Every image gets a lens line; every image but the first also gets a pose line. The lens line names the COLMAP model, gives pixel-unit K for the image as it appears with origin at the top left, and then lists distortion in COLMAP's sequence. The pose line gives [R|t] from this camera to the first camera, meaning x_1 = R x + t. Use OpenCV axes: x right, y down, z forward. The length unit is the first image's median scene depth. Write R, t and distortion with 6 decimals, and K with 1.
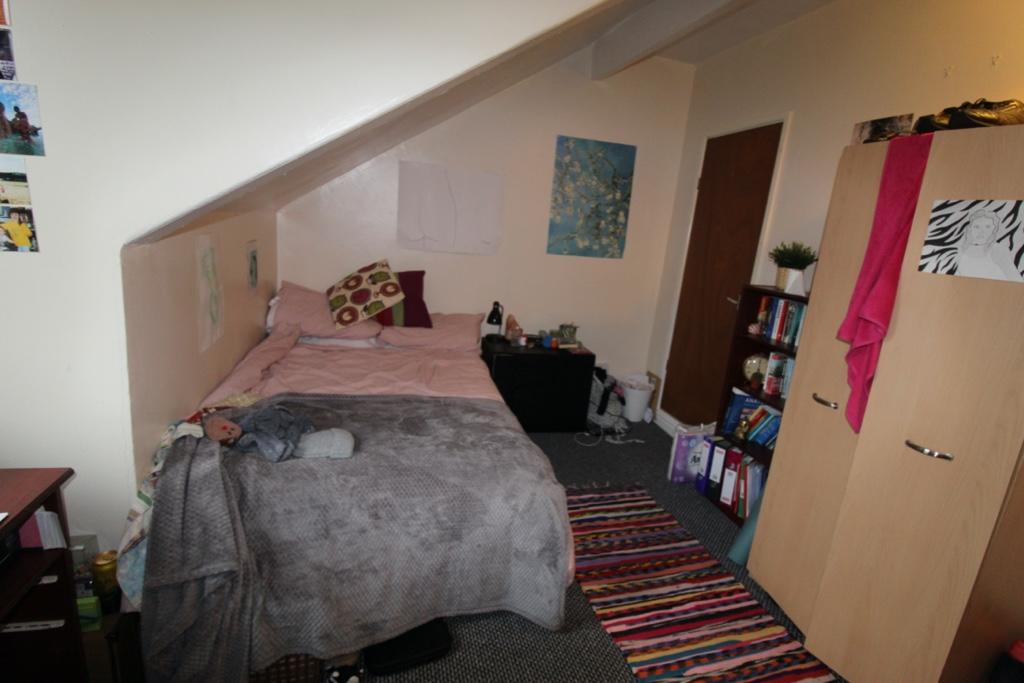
lens RADIAL K [[486.2, 0, 524.9], [0, 486.2, 325.4], [0, 0, 1]] dist [-0.017651, -0.001102]
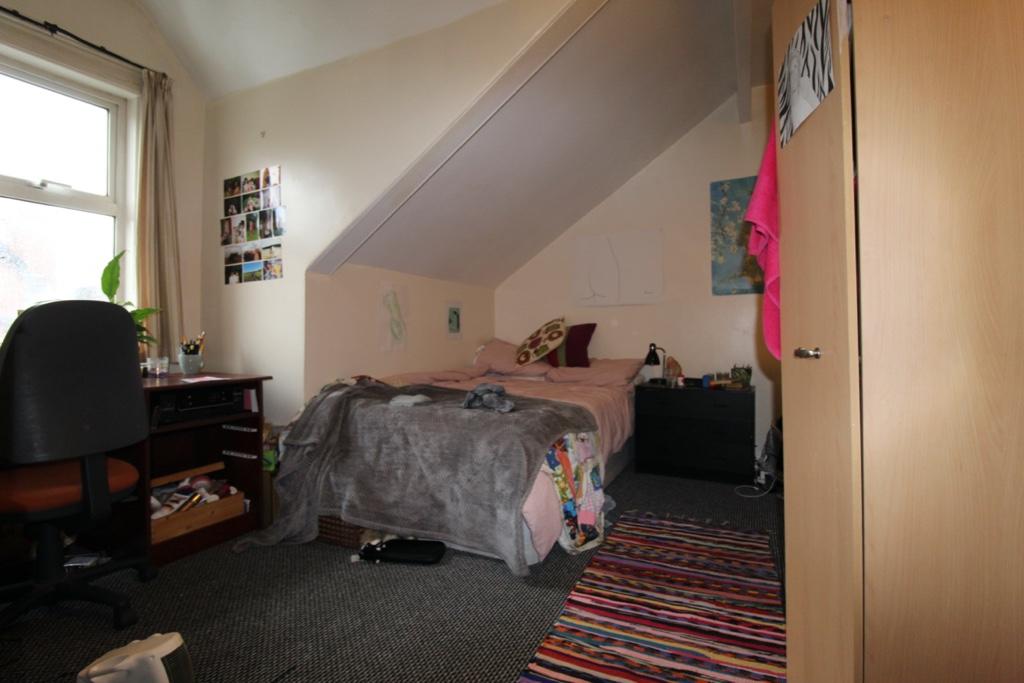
lens RADIAL K [[486.2, 0, 524.9], [0, 486.2, 325.4], [0, 0, 1]] dist [-0.017651, -0.001102]
pose [[0.748965, -0.113708, -0.652780, 0.651314], [-0.059621, 0.969605, -0.237302, 0.273507], [0.659921, 0.216651, 0.719421, 0.097217]]
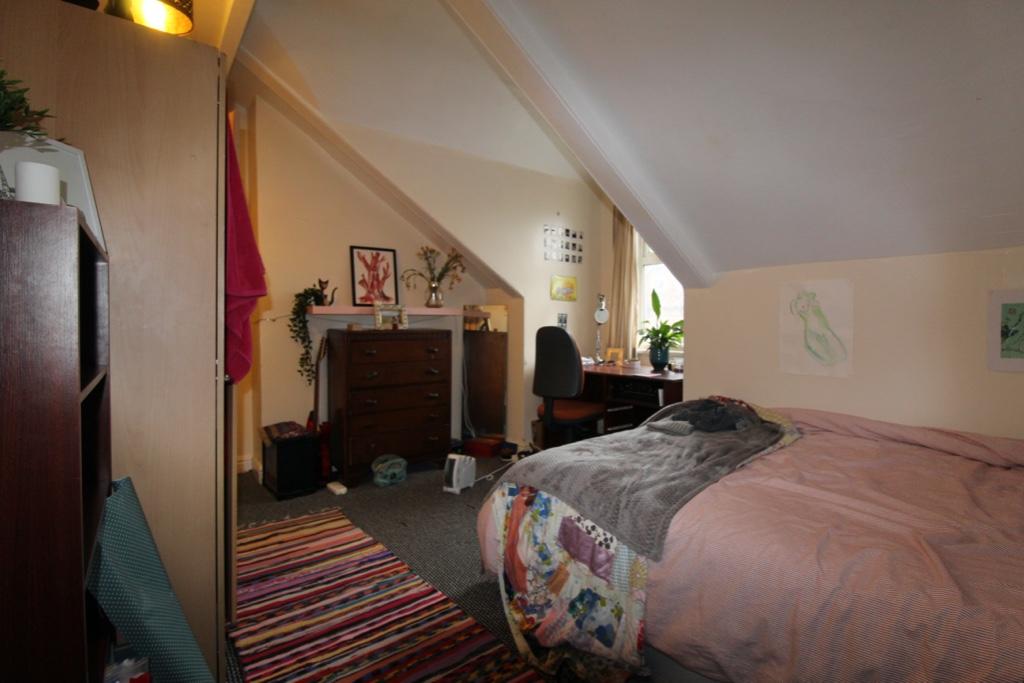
lens RADIAL K [[486.2, 0, 524.9], [0, 486.2, 325.4], [0, 0, 1]] dist [-0.017651, -0.001102]
pose [[-0.919856, -0.104699, -0.378025, 0.381432], [-0.174392, 0.972395, 0.155035, -0.124529], [0.351357, 0.208535, -0.912722, 1.566321]]
